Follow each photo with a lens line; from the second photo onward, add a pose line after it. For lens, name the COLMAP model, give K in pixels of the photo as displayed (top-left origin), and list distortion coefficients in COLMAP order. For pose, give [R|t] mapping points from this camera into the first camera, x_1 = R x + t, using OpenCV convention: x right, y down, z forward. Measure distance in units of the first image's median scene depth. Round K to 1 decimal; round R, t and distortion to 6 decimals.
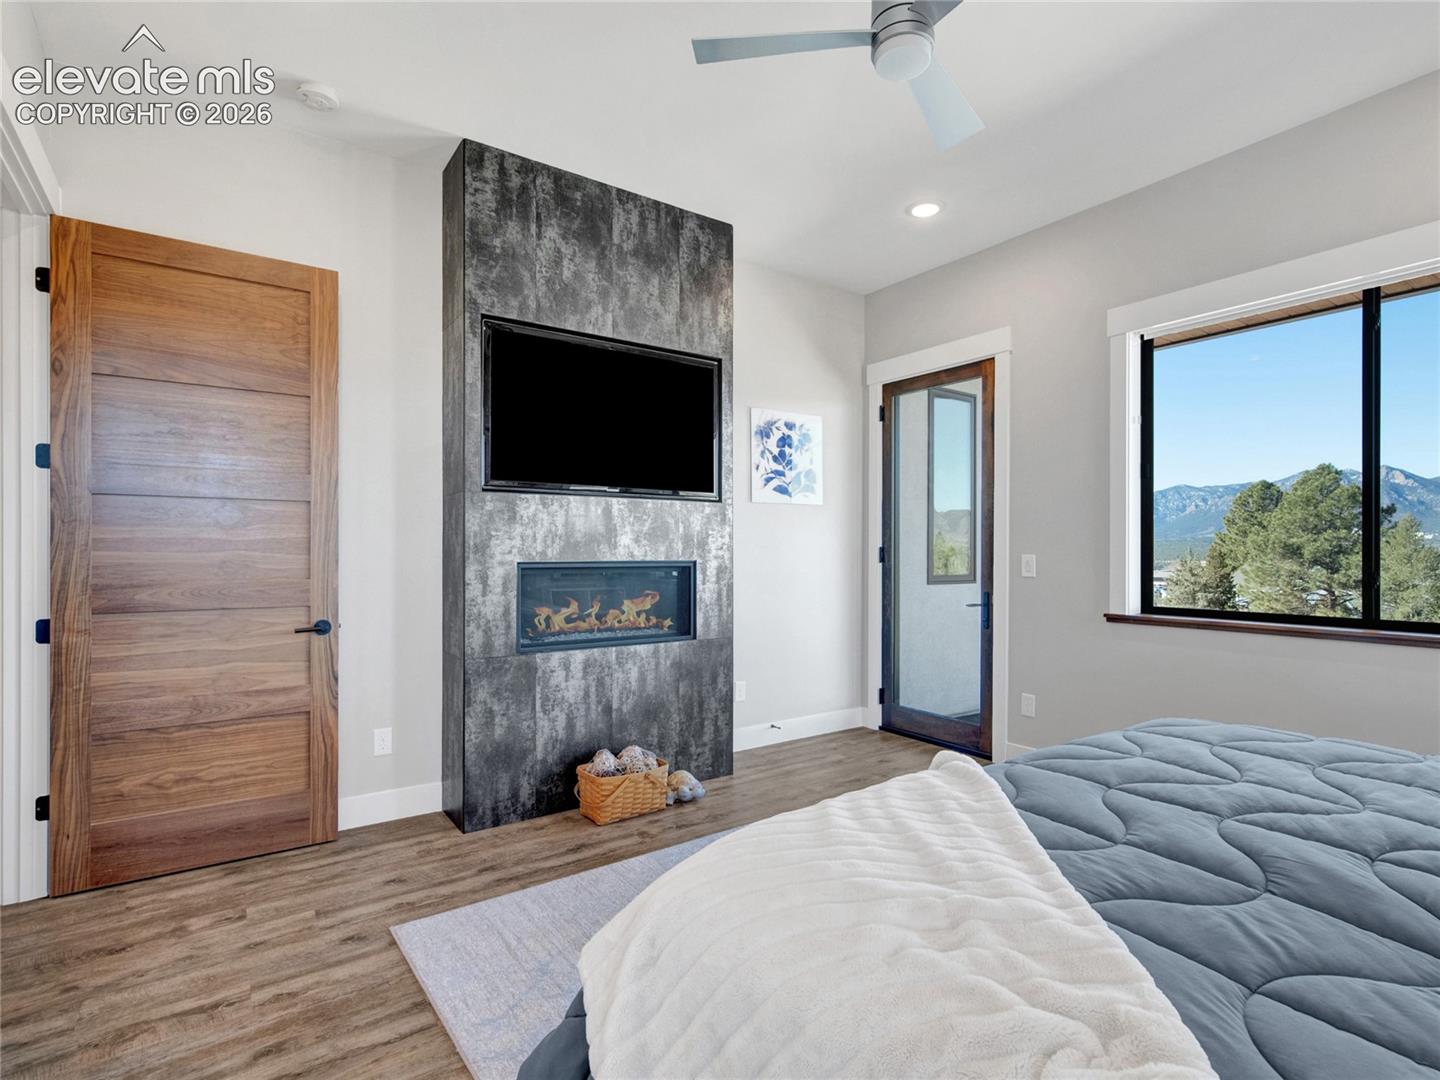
lens RADIAL K [[714.7, 0, 722.0], [0, 714.7, 552.1], [0, 0, 1]] dist [-0.004001, 0.000750]
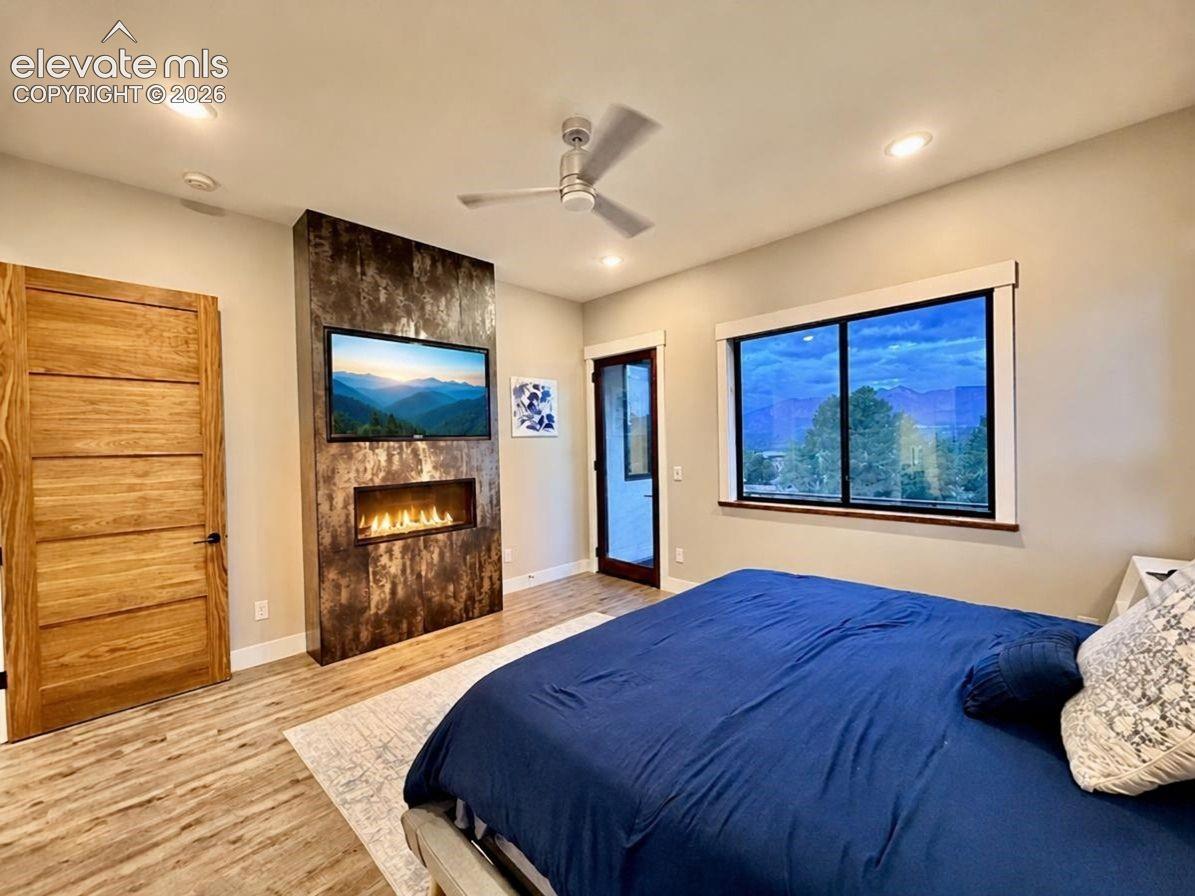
lens RADIAL K [[476.8, 0, 586.8], [0, 476.8, 451.9], [0, 0, 1]] dist [-0.002305, -0.000312]
pose [[0.985729, -0.026473, 0.166246, 0.039179], [0.024882, 0.999623, 0.011646, -0.060484], [-0.166492, -0.007344, 0.986016, -0.094156]]
